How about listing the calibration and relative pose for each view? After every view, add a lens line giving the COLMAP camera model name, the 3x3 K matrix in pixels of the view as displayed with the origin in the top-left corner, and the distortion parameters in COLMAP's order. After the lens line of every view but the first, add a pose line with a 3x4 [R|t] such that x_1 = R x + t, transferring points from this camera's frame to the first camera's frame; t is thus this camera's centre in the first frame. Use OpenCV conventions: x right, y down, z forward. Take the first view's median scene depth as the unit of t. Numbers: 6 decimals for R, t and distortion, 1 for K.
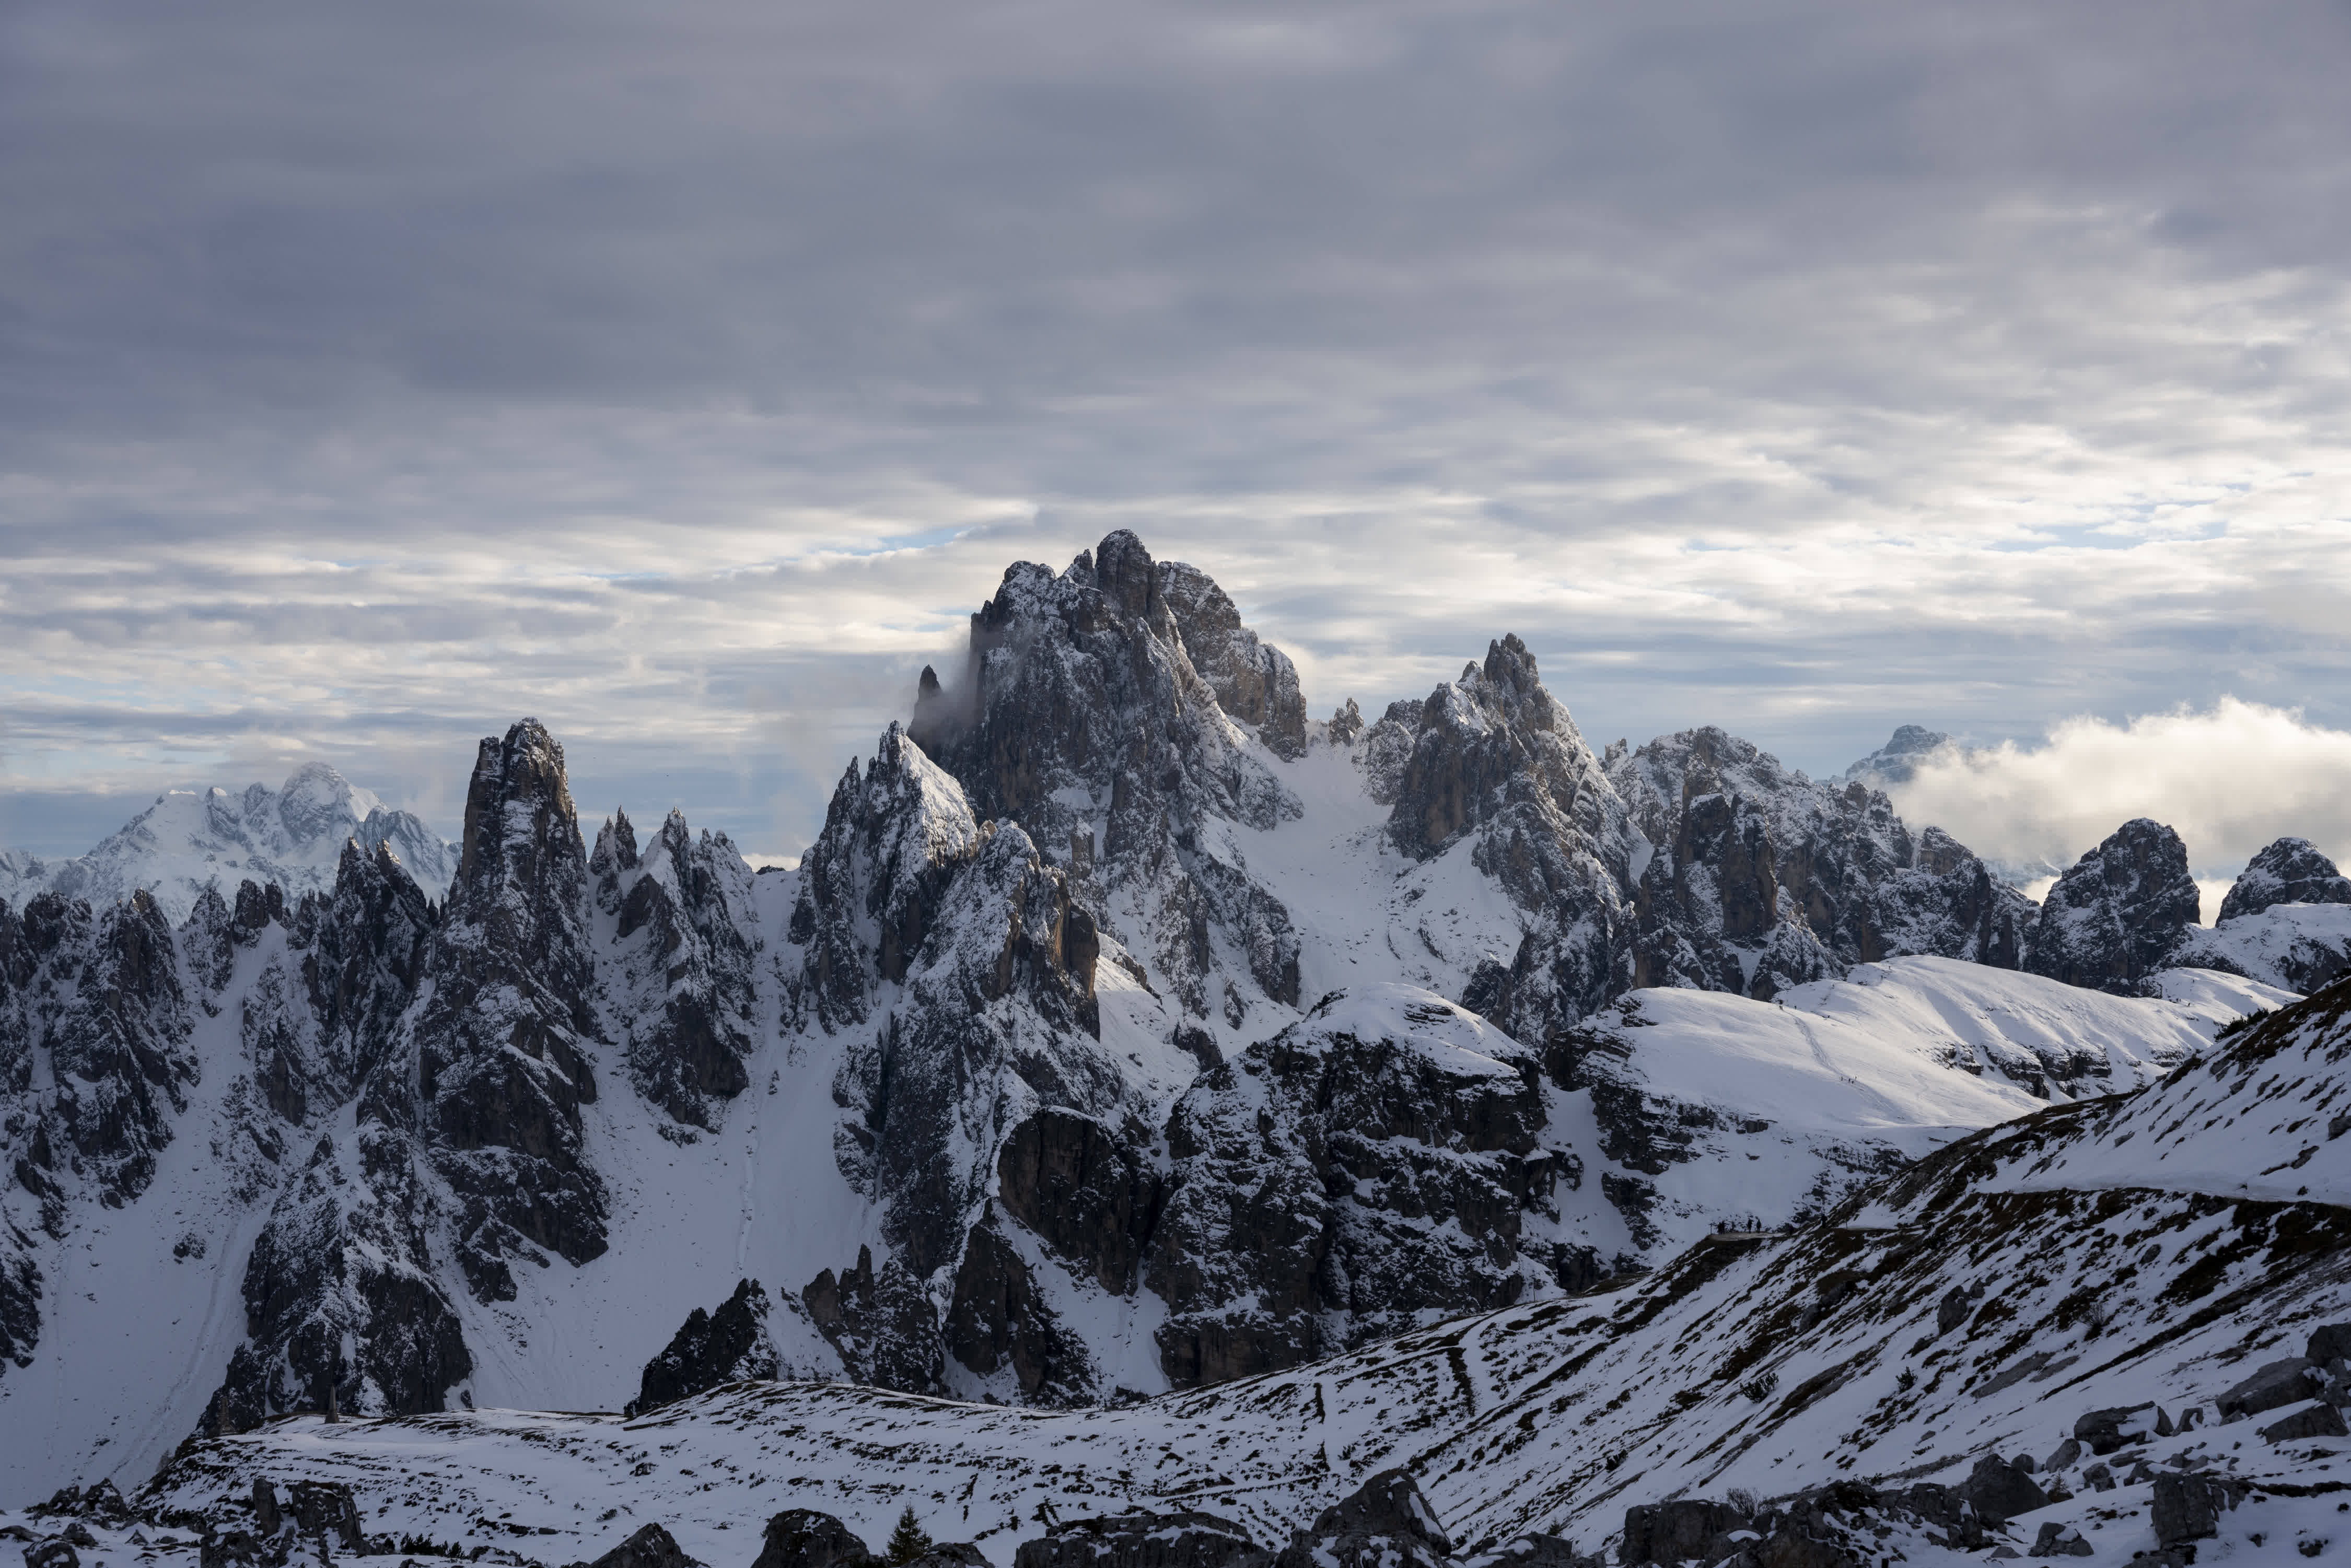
lens RADIAL K [[4553.1, 0, 1186.0], [0, 4553.1, 812.5], [0, 0, 1]] dist [0.277852, 0.715054]
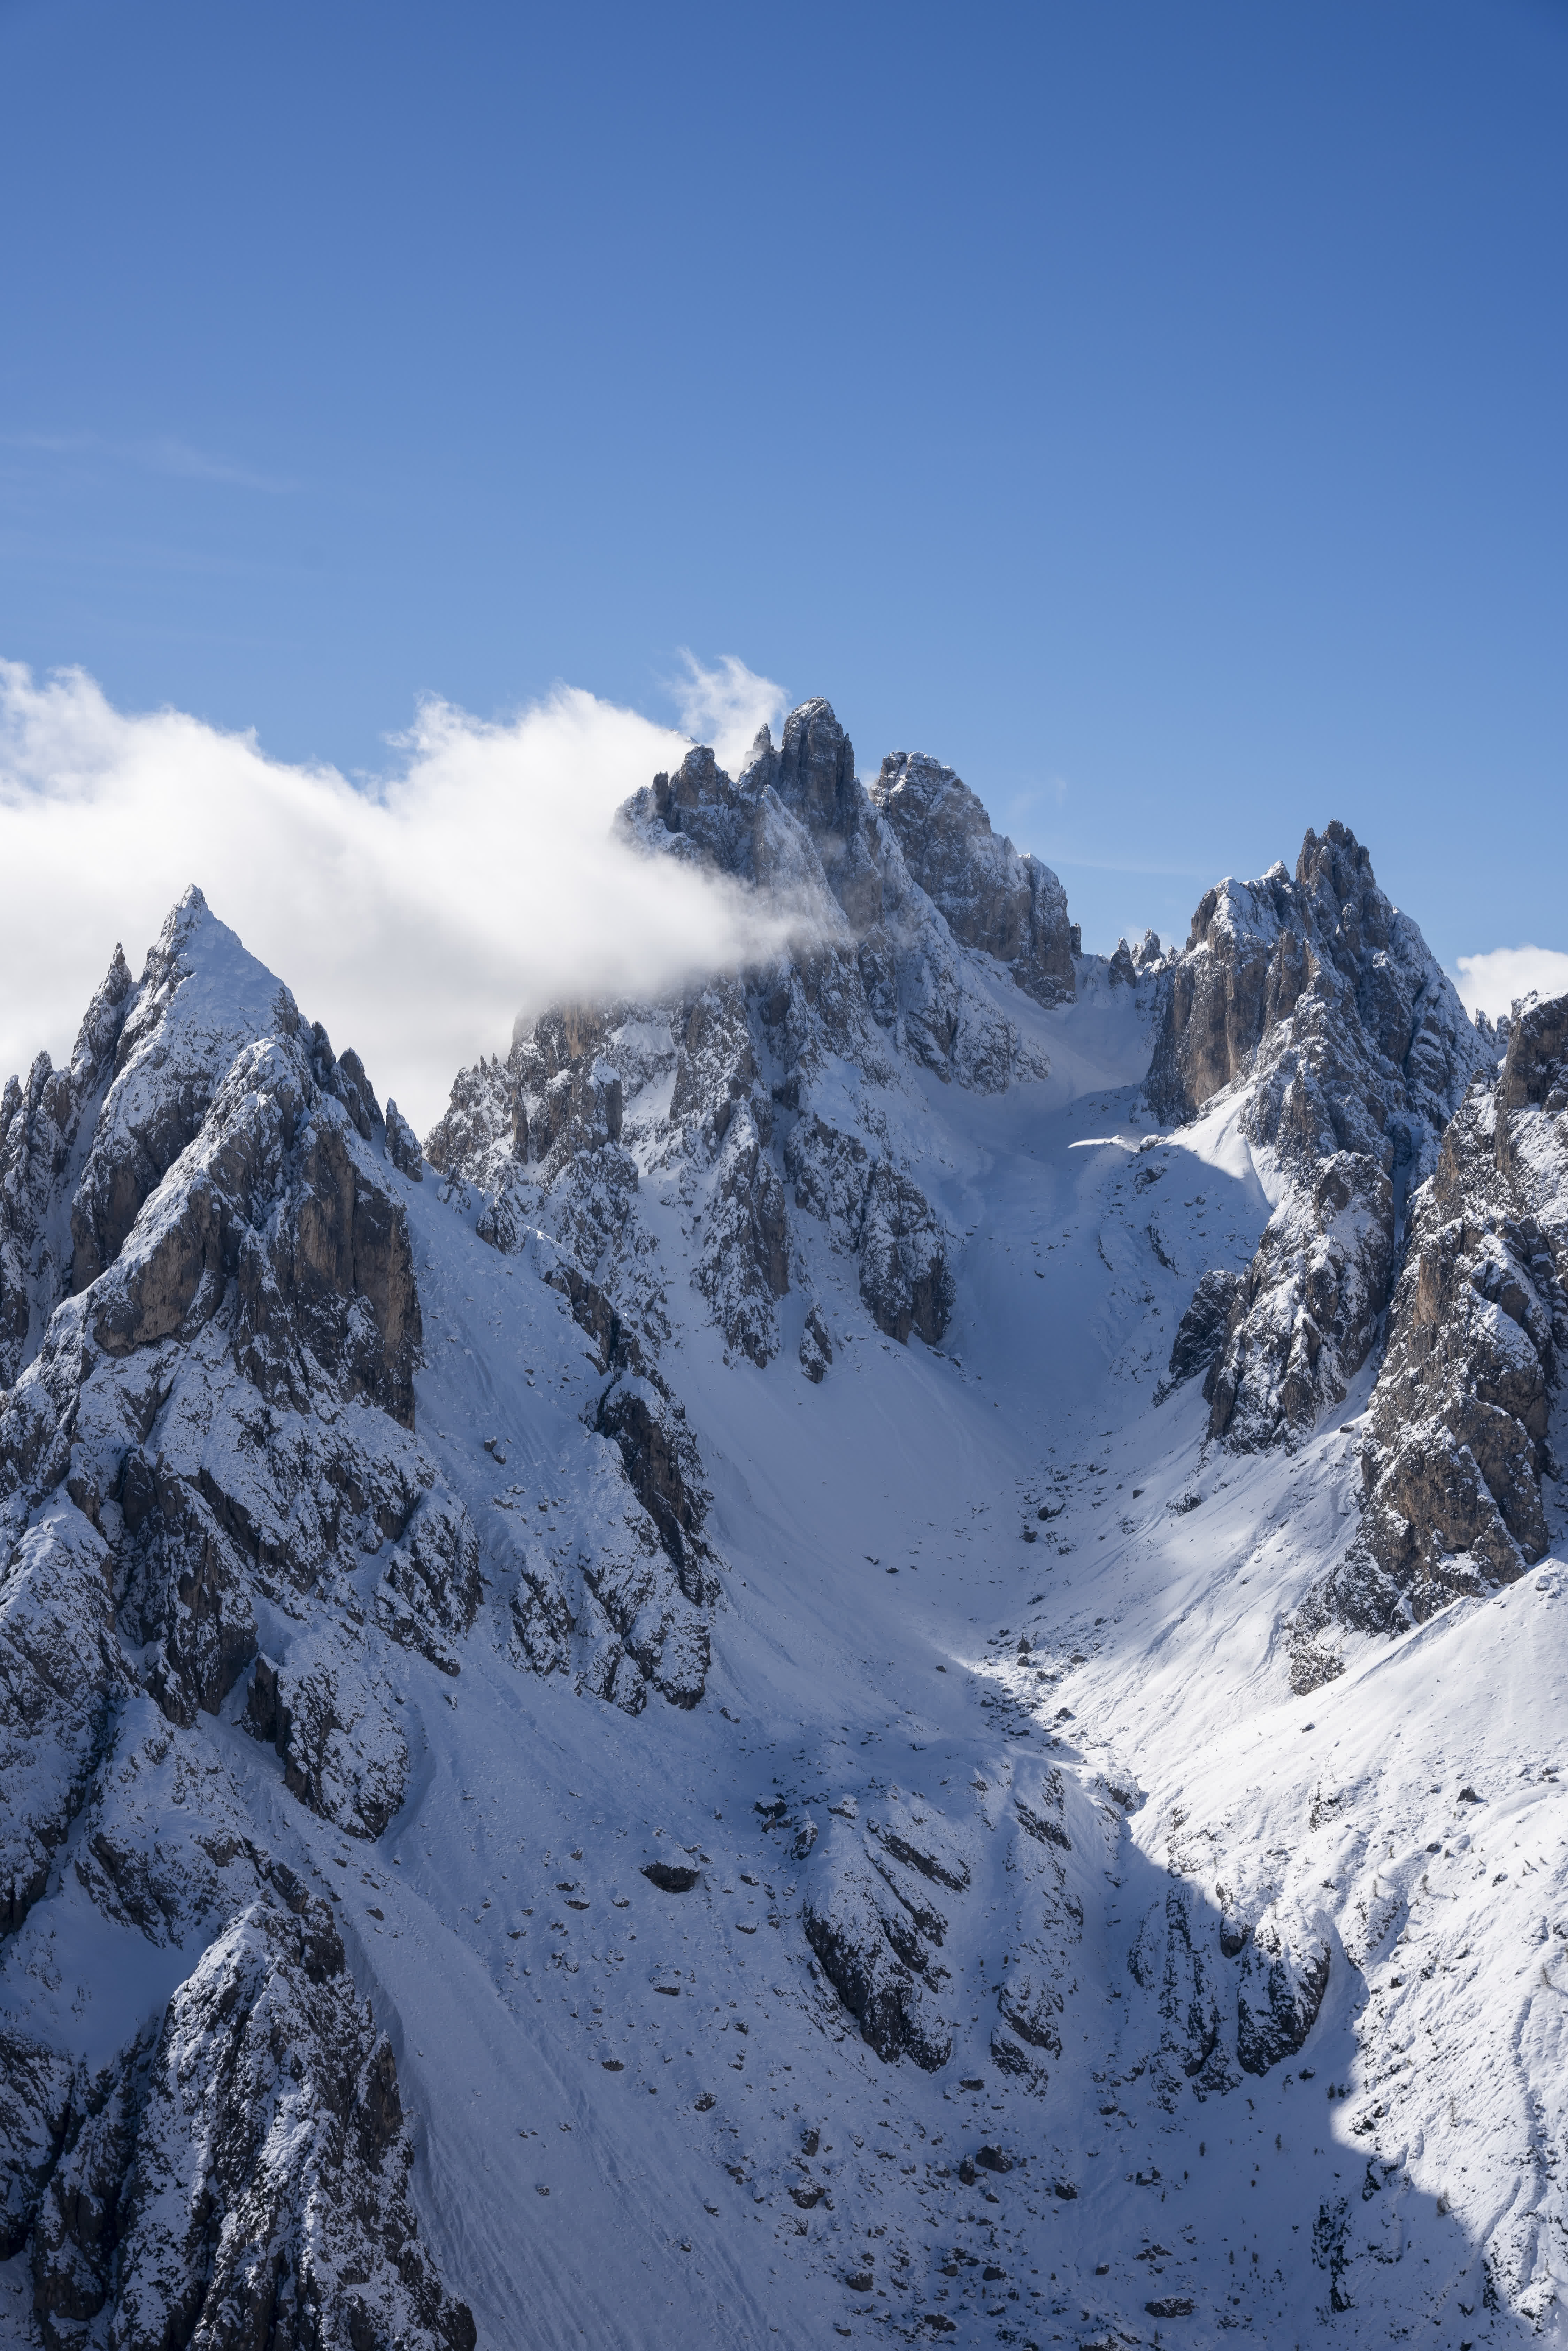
lens RADIAL K [[3333.1, 0, 784.0], [0, 3333.1, 1175.5], [0, 0, 1]] dist [0.052738, 0.581364]
pose [[0.986278, -0.006545, -0.164963, 0.097067], [0.007476, 0.999959, 0.005022, 0.018736], [0.164923, -0.006187, 0.986287, 0.620269]]
